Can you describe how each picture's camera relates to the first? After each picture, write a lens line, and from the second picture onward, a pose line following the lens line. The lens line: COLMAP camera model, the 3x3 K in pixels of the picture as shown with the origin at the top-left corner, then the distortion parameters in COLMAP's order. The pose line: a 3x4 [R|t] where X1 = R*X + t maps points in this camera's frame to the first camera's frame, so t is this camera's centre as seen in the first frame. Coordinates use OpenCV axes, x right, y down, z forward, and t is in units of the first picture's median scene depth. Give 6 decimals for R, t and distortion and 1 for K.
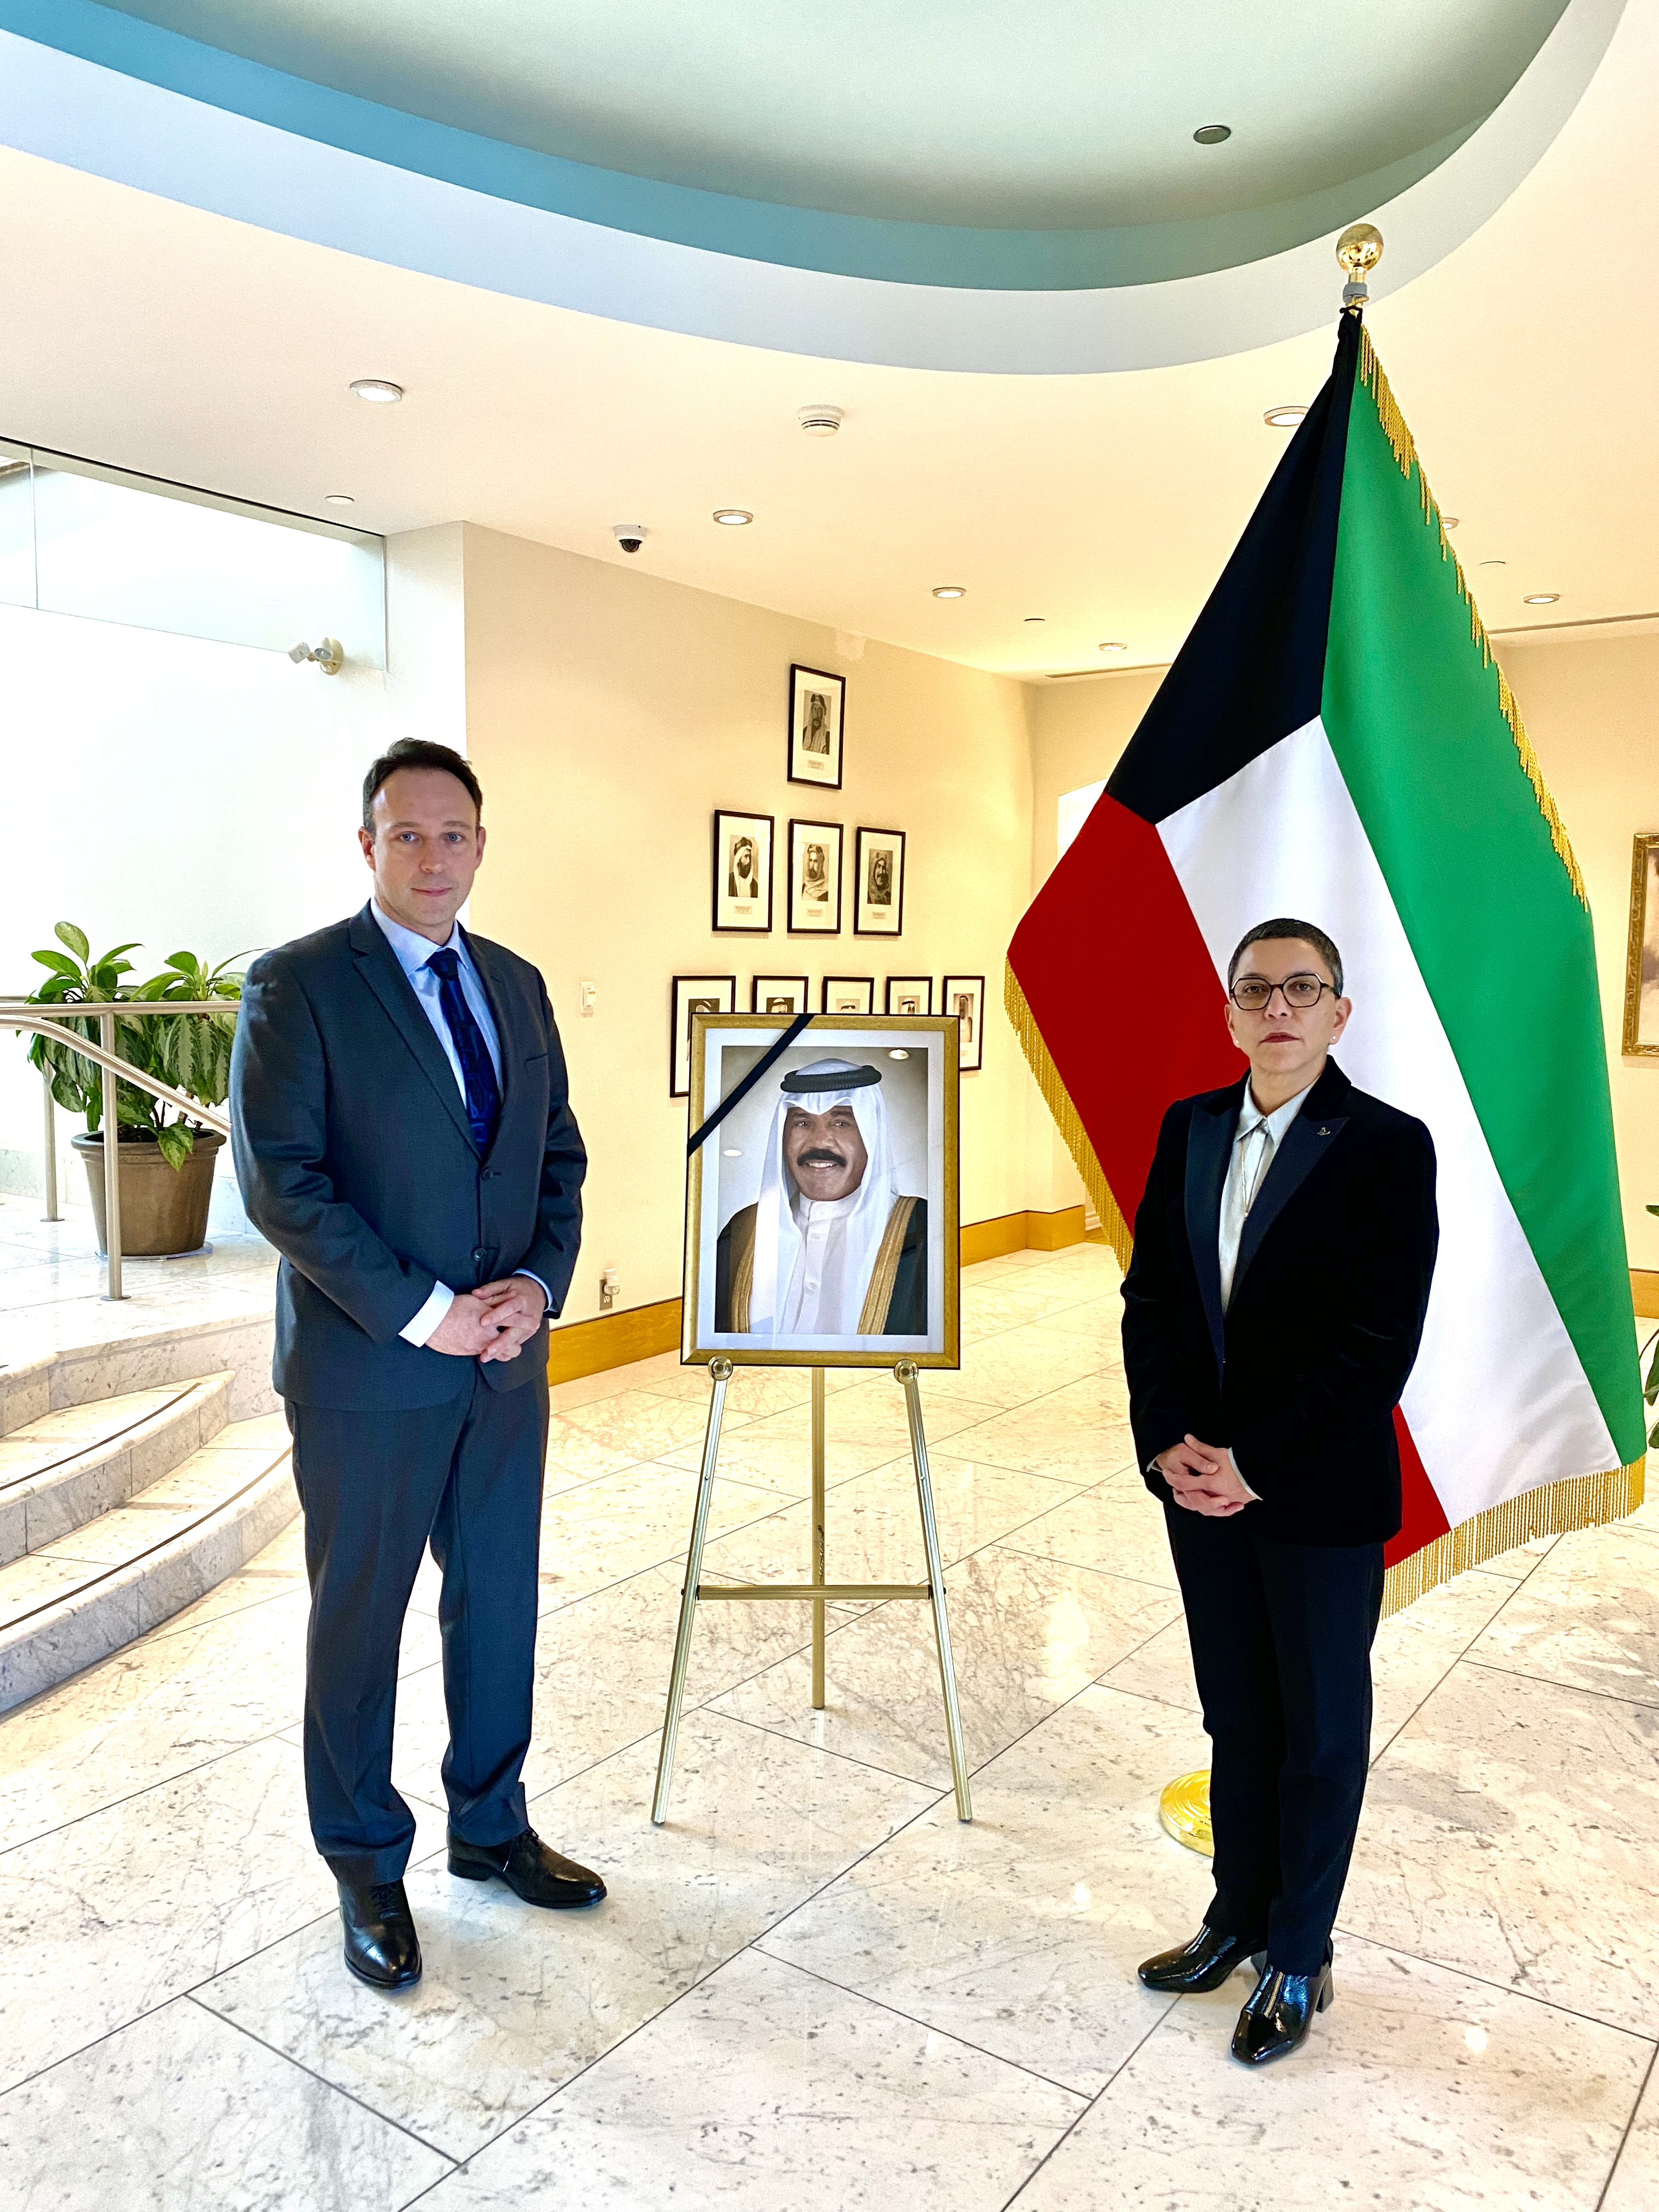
lens RADIAL K [[1763.1, 0, 821.5], [0, 1763.1, 1063.9], [0, 0, 1]] dist [0.035336, -0.013495]
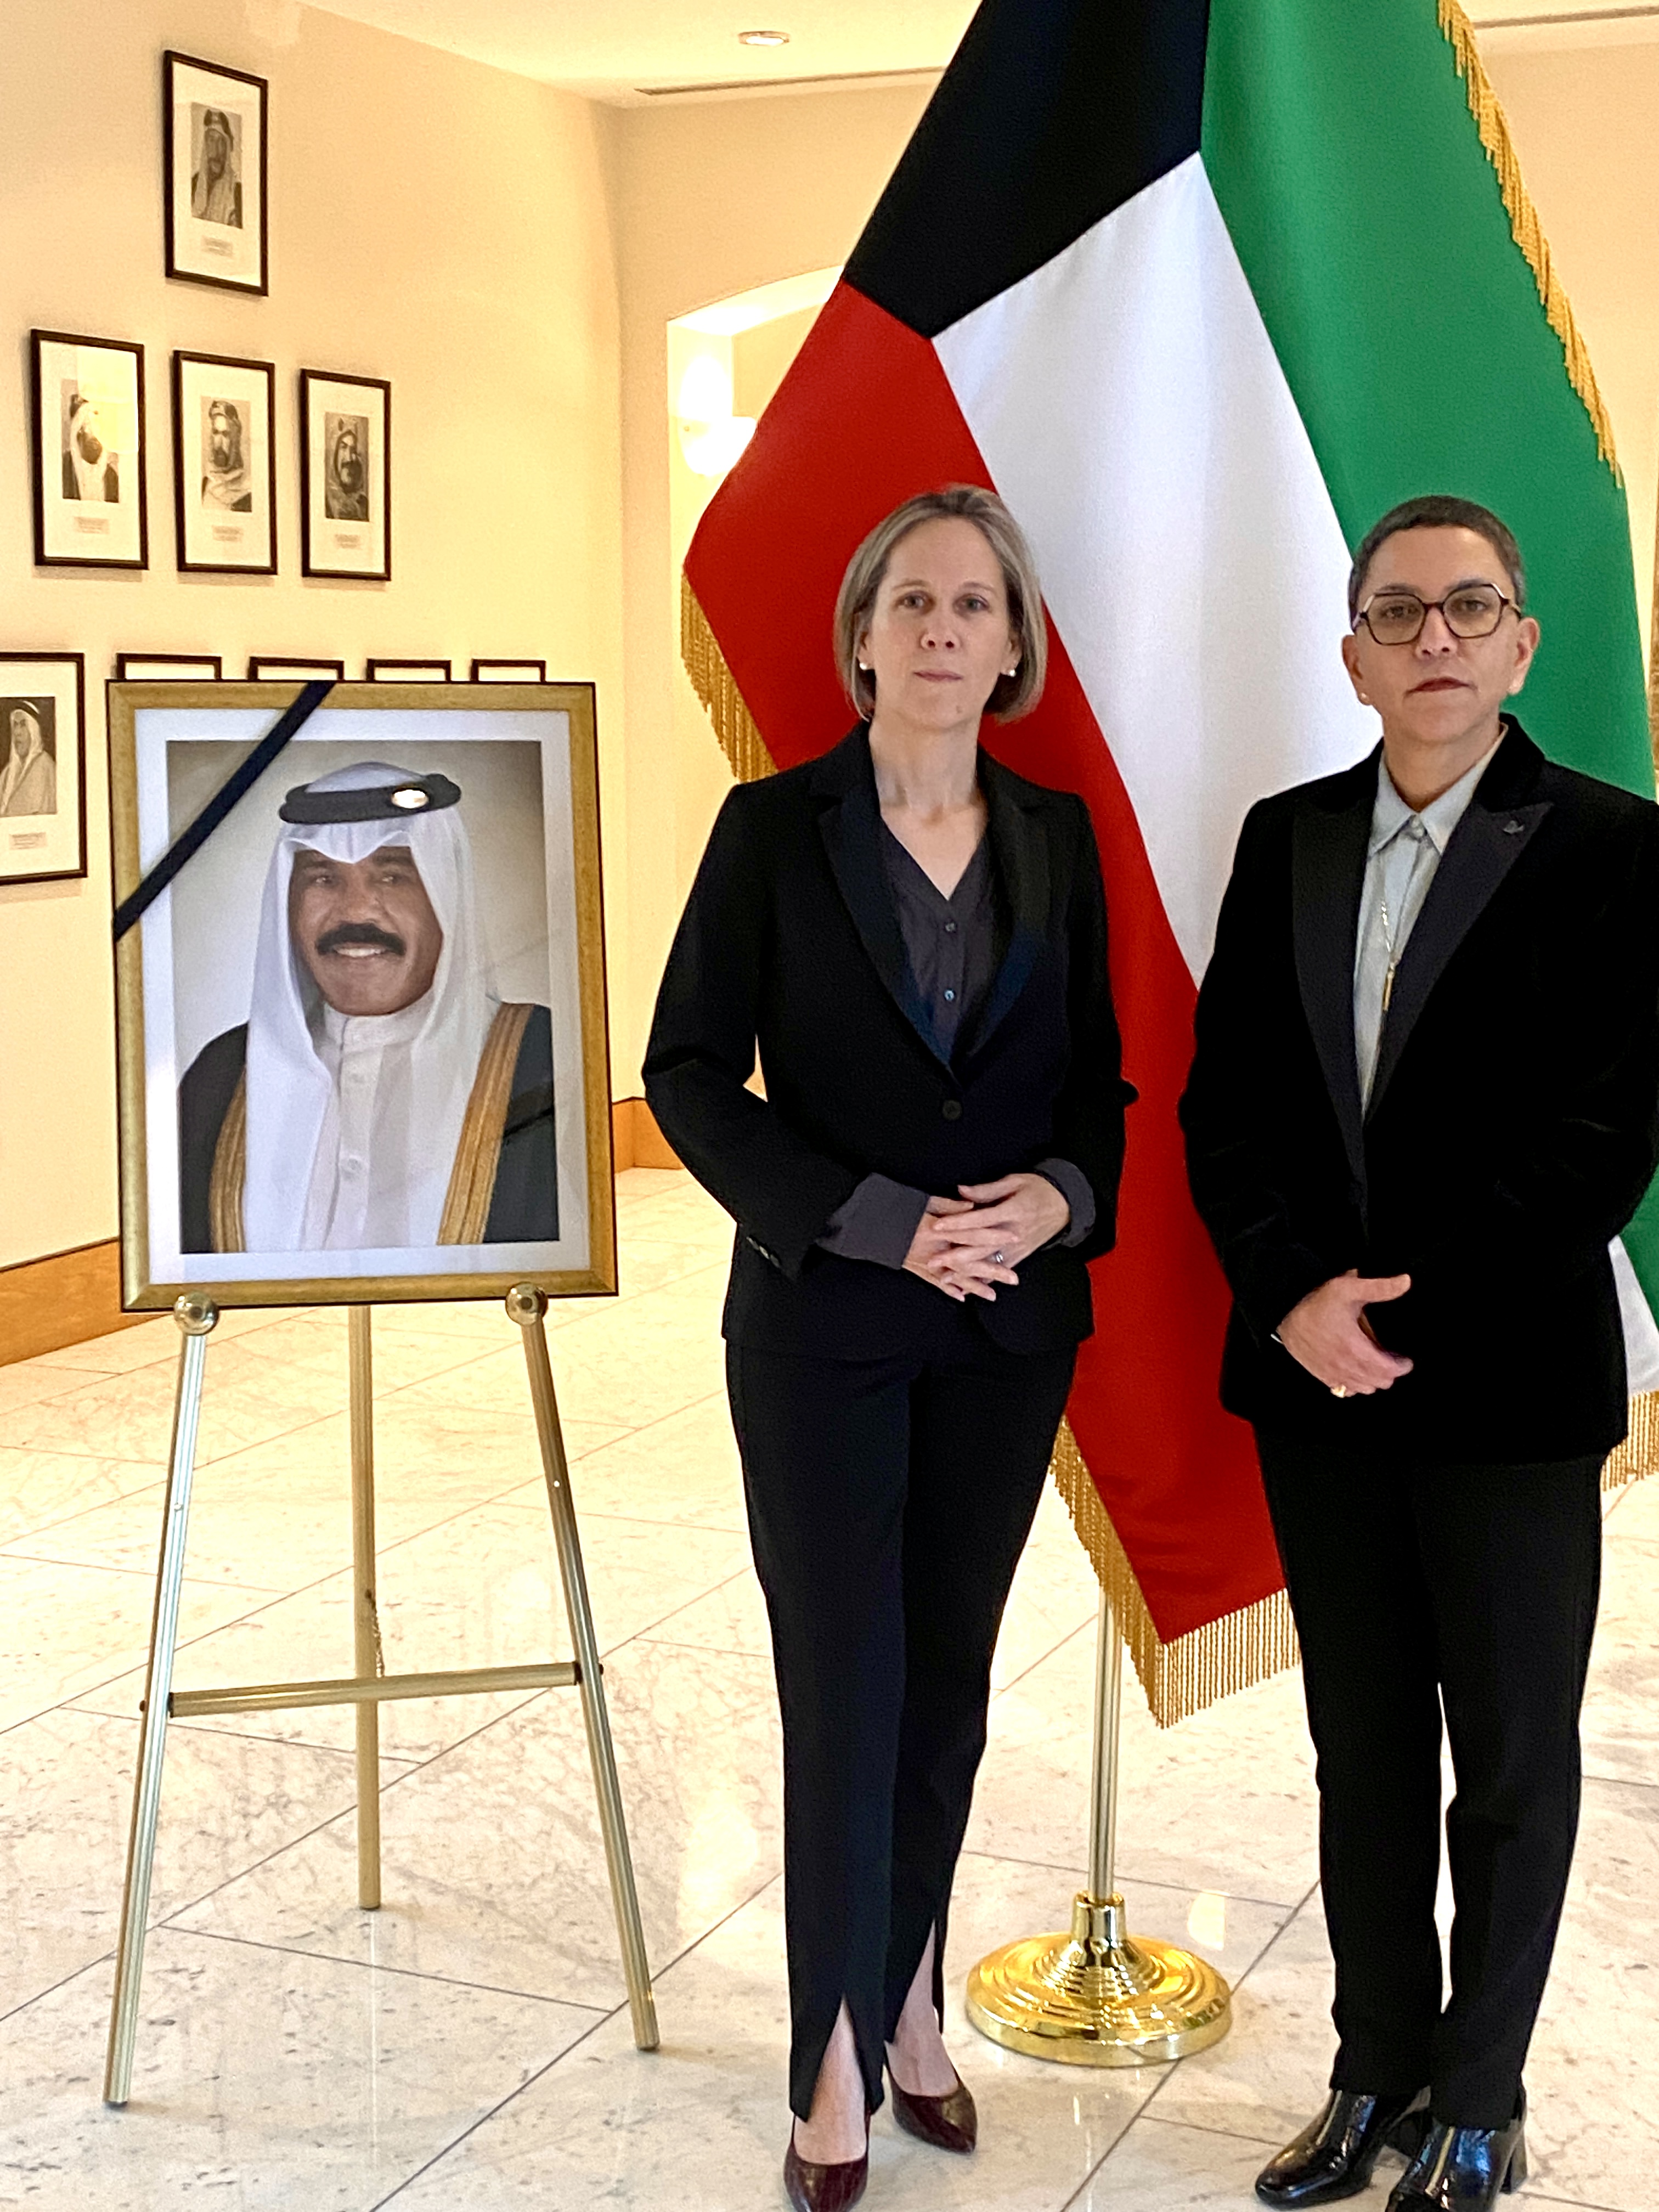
lens RADIAL K [[3397.2, 0, 841.3], [0, 3397.2, 1112.0], [0, 0, 1]] dist [0.065949, 0.000000]
pose [[0.979881, -0.037207, 0.196086, -0.064835], [0.022815, 0.996911, 0.075150, 0.030326], [-0.198276, -0.069164, 0.977703, -0.098211]]
